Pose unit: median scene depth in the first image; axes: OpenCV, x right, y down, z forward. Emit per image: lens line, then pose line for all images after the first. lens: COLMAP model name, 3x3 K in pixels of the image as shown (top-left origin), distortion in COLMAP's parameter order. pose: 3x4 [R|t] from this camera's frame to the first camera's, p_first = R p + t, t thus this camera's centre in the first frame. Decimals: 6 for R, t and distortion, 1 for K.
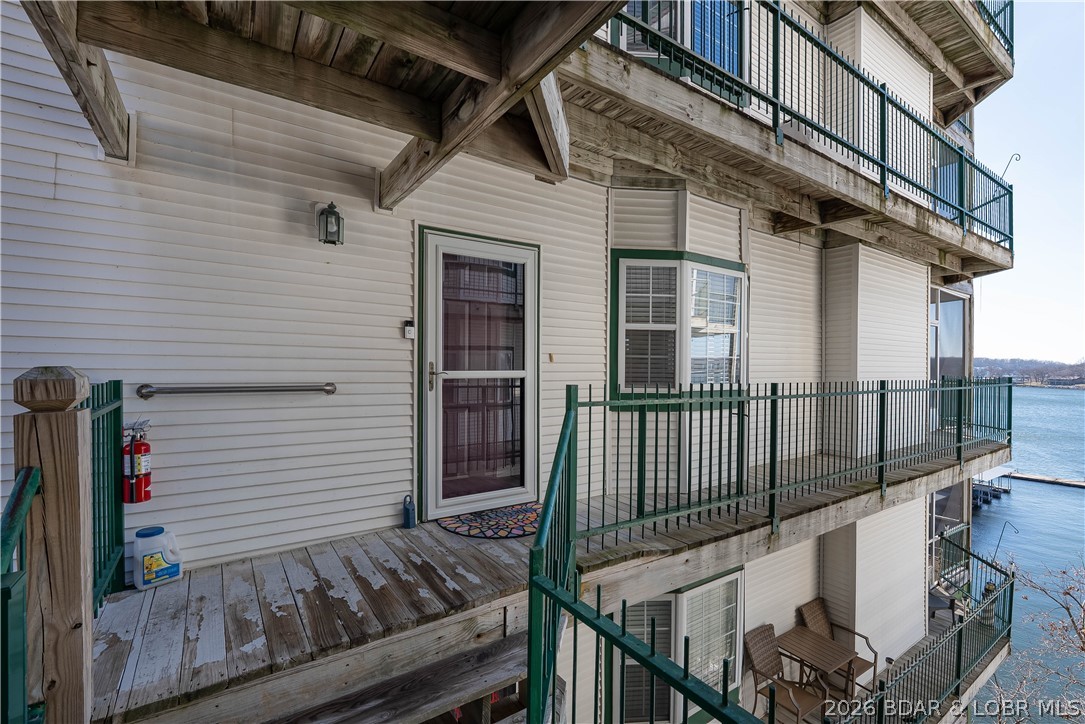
lens RADIAL K [[479.9, 0, 539.0], [0, 479.9, 367.6], [0, 0, 1]] dist [-0.006890, -0.000536]
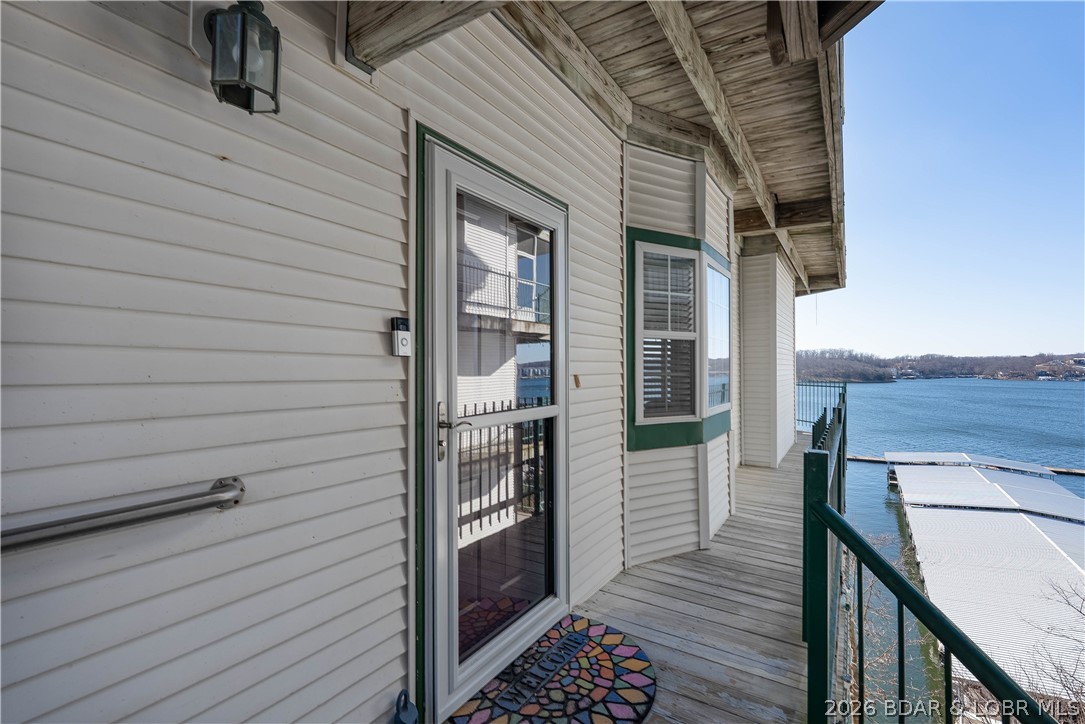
lens RADIAL K [[479.9, 0, 546.2], [0, 479.9, 360.4], [0, 0, 1]] dist [-0.006890, -0.000536]
pose [[0.914797, -0.005355, 0.403879, -0.329483], [0.012545, 0.999806, -0.015159, -0.047424], [-0.403719, 0.018934, 0.914687, 0.510546]]
